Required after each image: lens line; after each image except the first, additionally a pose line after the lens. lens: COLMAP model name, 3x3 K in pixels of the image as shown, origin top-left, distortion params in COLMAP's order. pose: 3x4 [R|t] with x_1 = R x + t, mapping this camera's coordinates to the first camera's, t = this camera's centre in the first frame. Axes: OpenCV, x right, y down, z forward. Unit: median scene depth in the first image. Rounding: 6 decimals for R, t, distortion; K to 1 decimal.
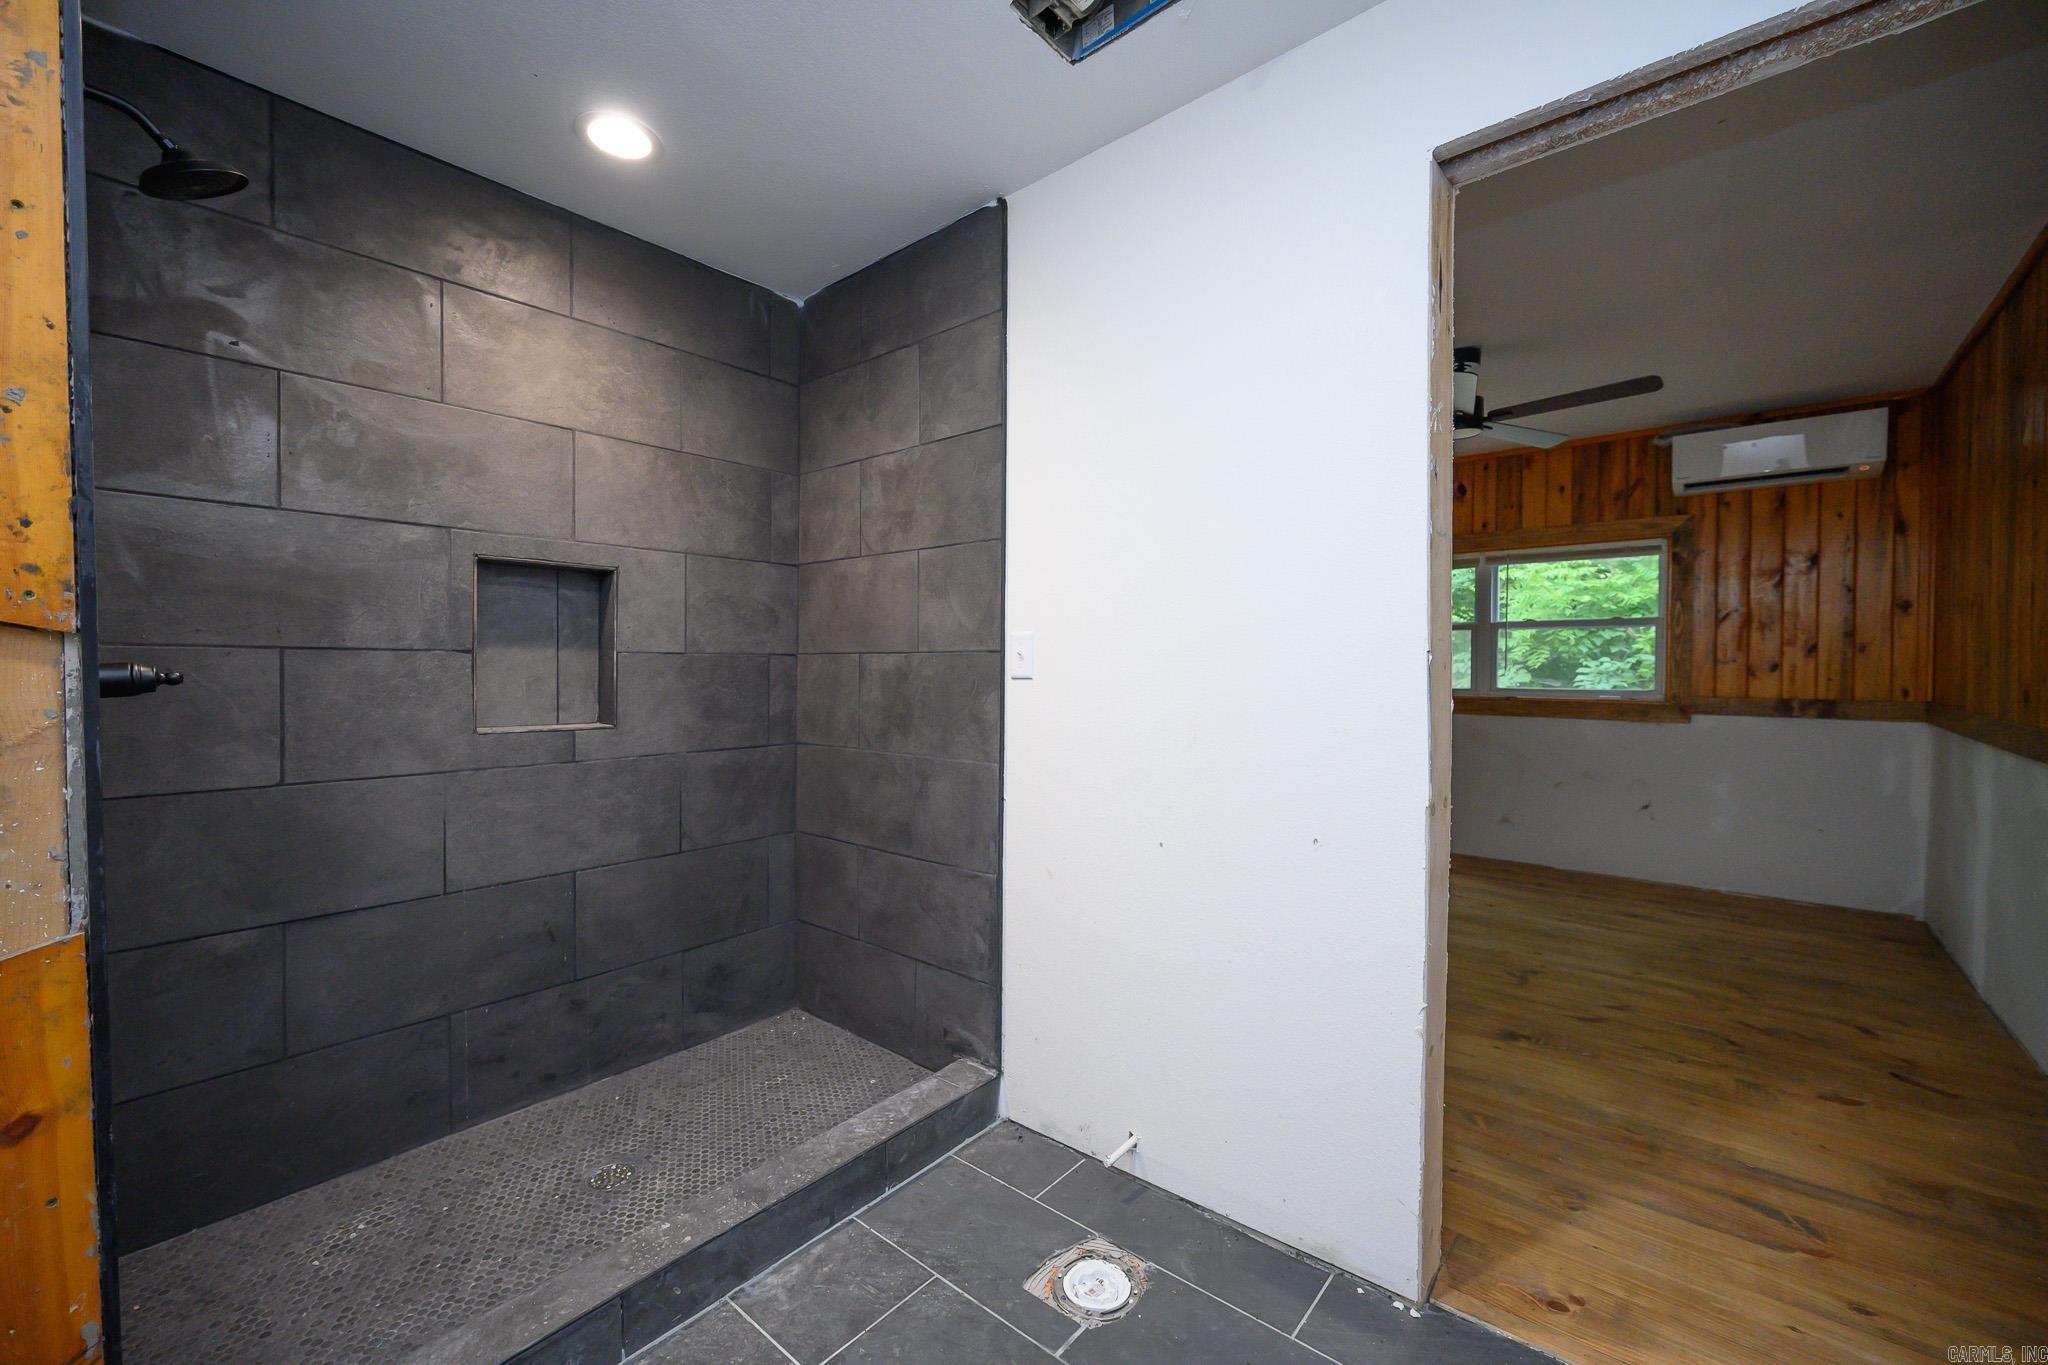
lens RADIAL K [[833.2, 0, 1027.5], [0, 833.2, 677.0], [0, 0, 1]] dist [-0.004237, -0.000437]
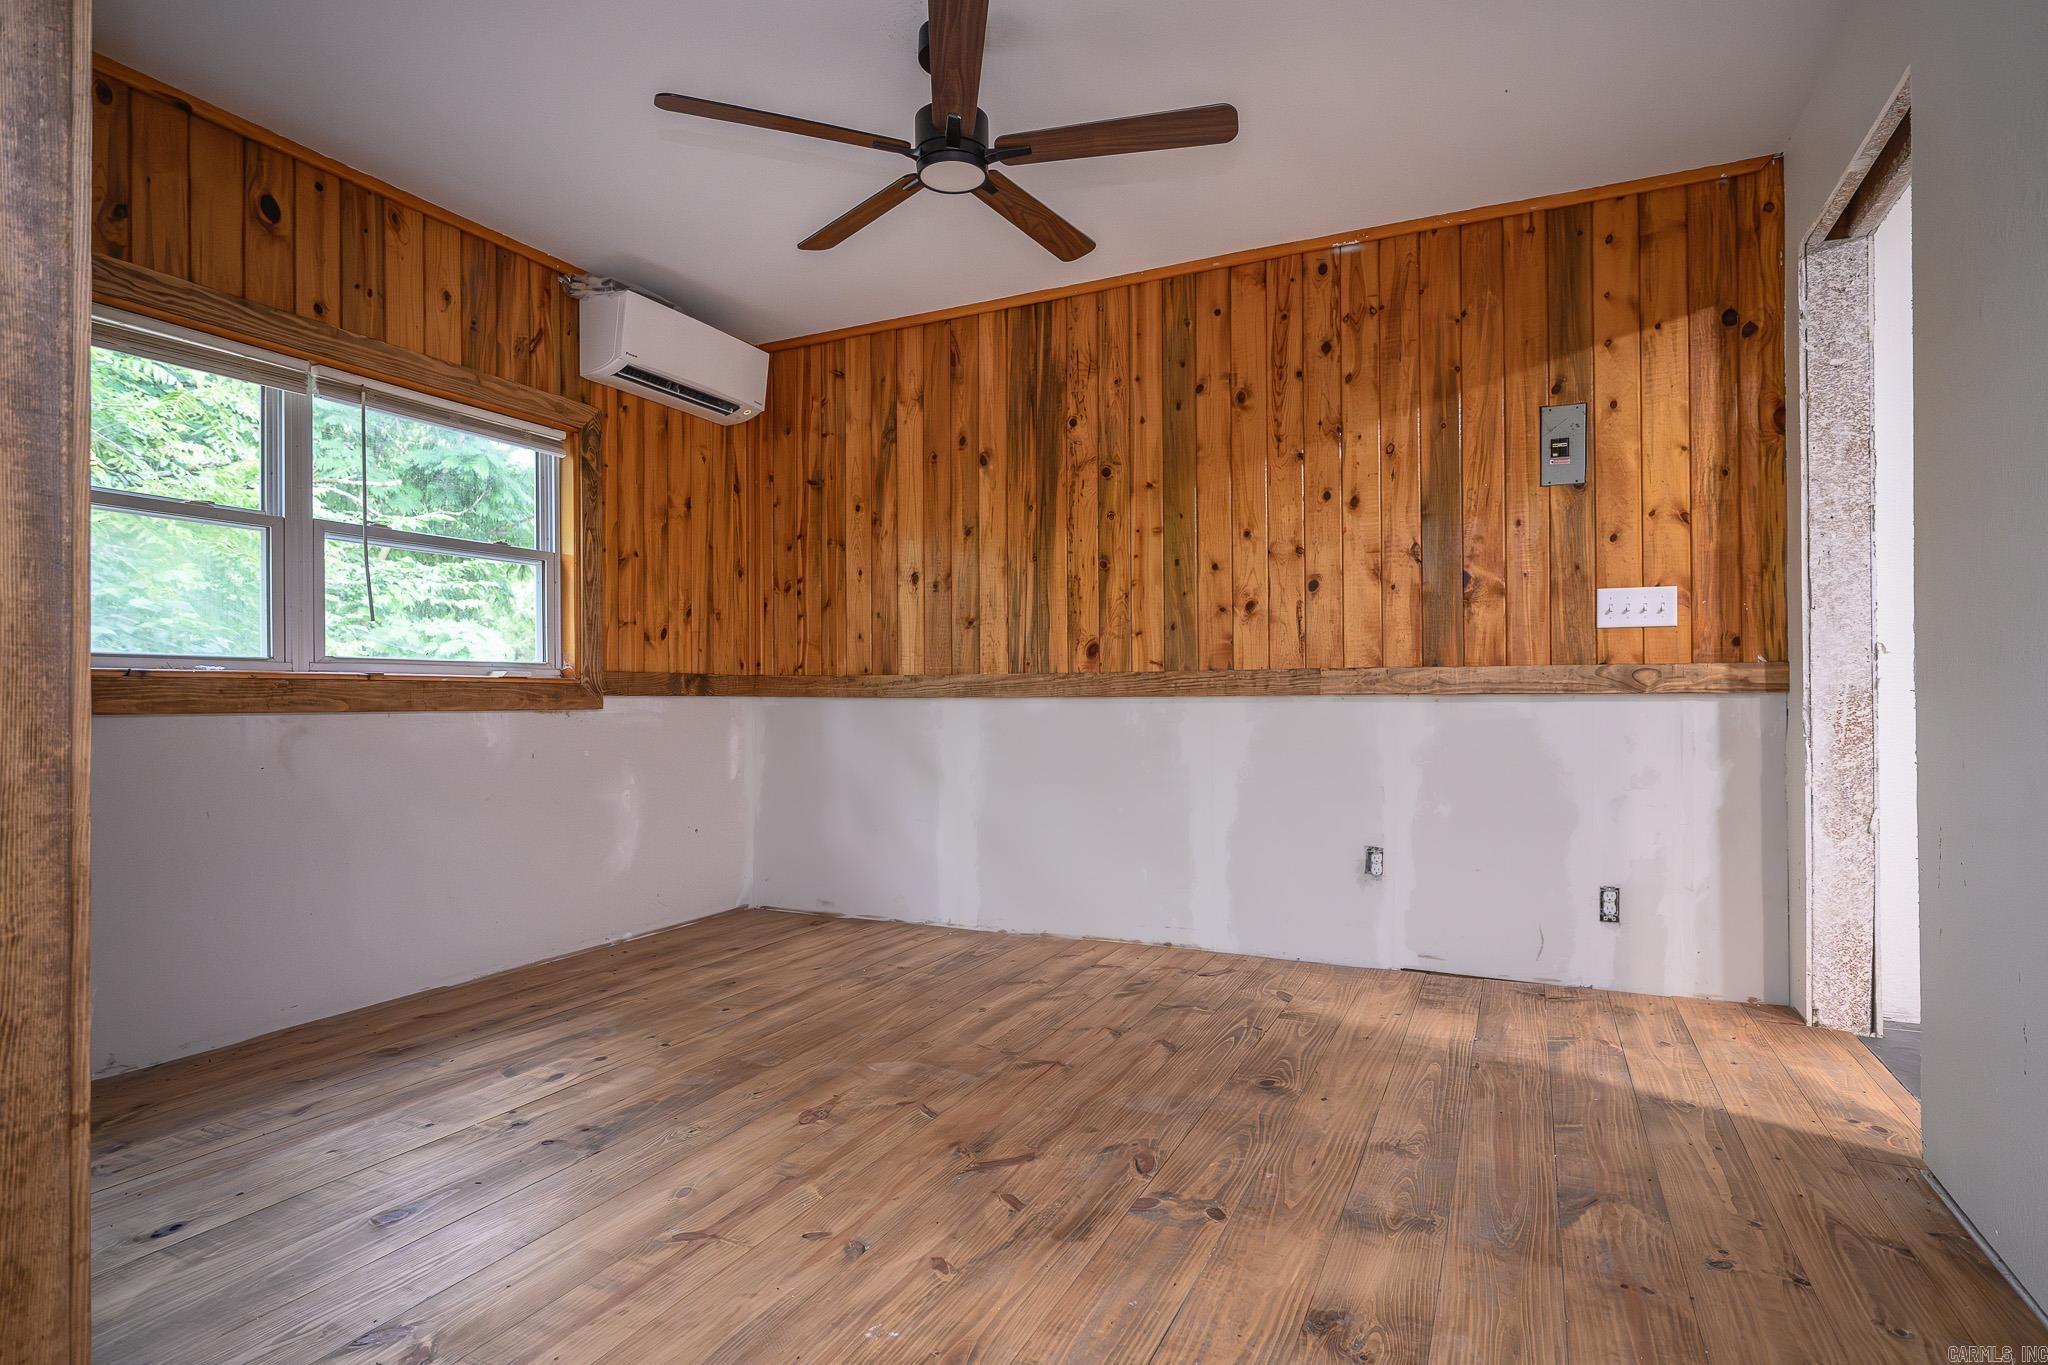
lens RADIAL K [[1067.7, 0, 1028.7], [0, 1067.7, 697.6], [0, 0, 1]] dist [-0.001393, -0.000321]
pose [[-0.273148, 0.005036, 0.961959, -0.160811], [0.026927, 0.999634, 0.002413, 0.054756], [-0.961595, 0.026562, -0.273184, 0.927173]]
